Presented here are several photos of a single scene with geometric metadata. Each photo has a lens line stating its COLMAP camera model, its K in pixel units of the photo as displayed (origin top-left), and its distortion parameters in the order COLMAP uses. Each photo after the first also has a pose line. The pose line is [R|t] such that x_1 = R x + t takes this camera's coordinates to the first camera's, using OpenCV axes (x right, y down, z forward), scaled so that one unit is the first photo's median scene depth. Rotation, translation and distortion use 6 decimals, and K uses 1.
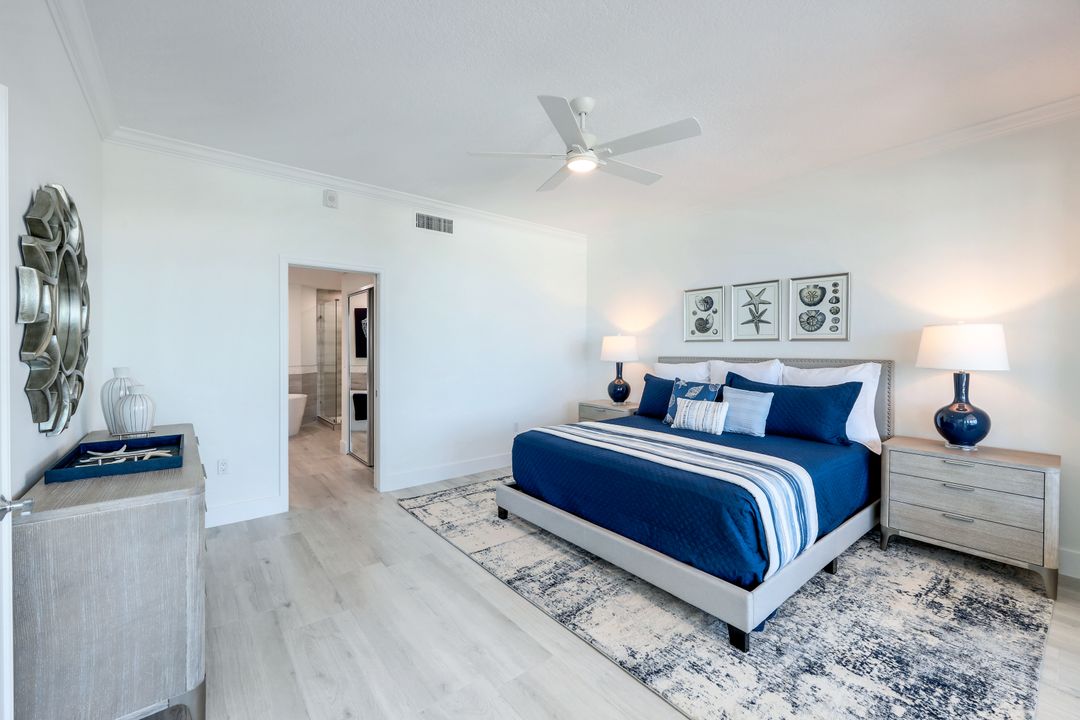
lens RADIAL K [[439.0, 0, 540.7], [0, 439.0, 352.7], [0, 0, 1]] dist [0.001928, -0.001453]
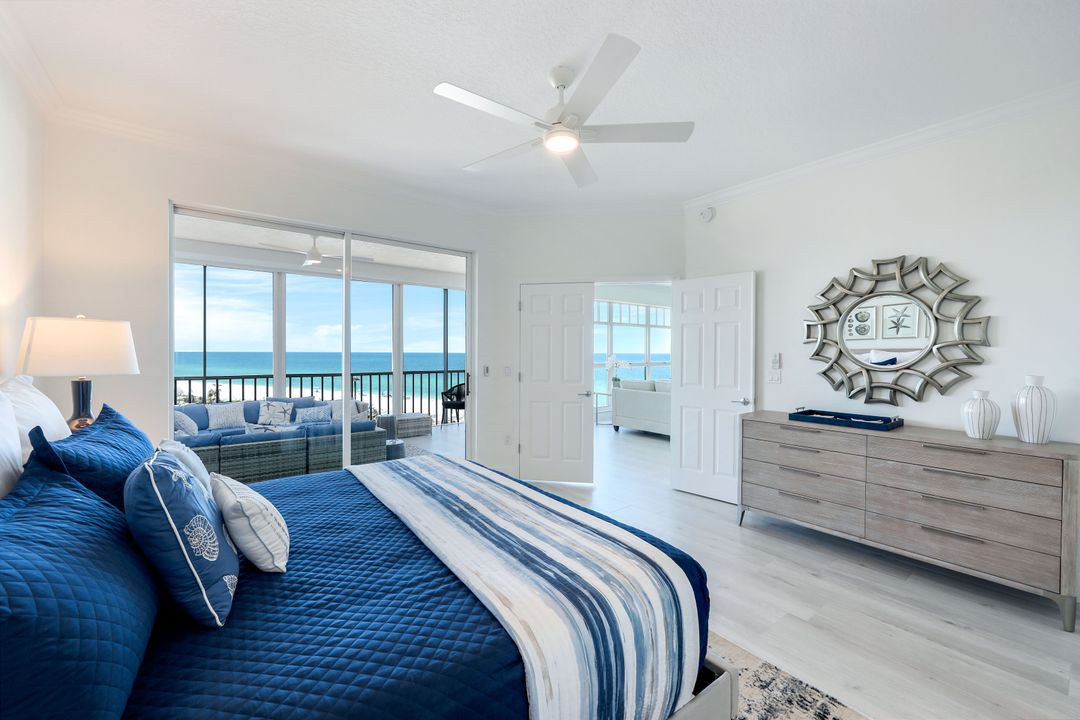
lens RADIAL K [[439.0, 0, 528.6], [0, 439.0, 359.0], [0, 0, 1]] dist [0.001928, -0.001453]
pose [[-0.999407, -0.009229, 0.033164, 0.131189], [-0.008083, 0.999371, 0.034515, -0.026045], [-0.033462, 0.034227, -0.998854, 1.935260]]
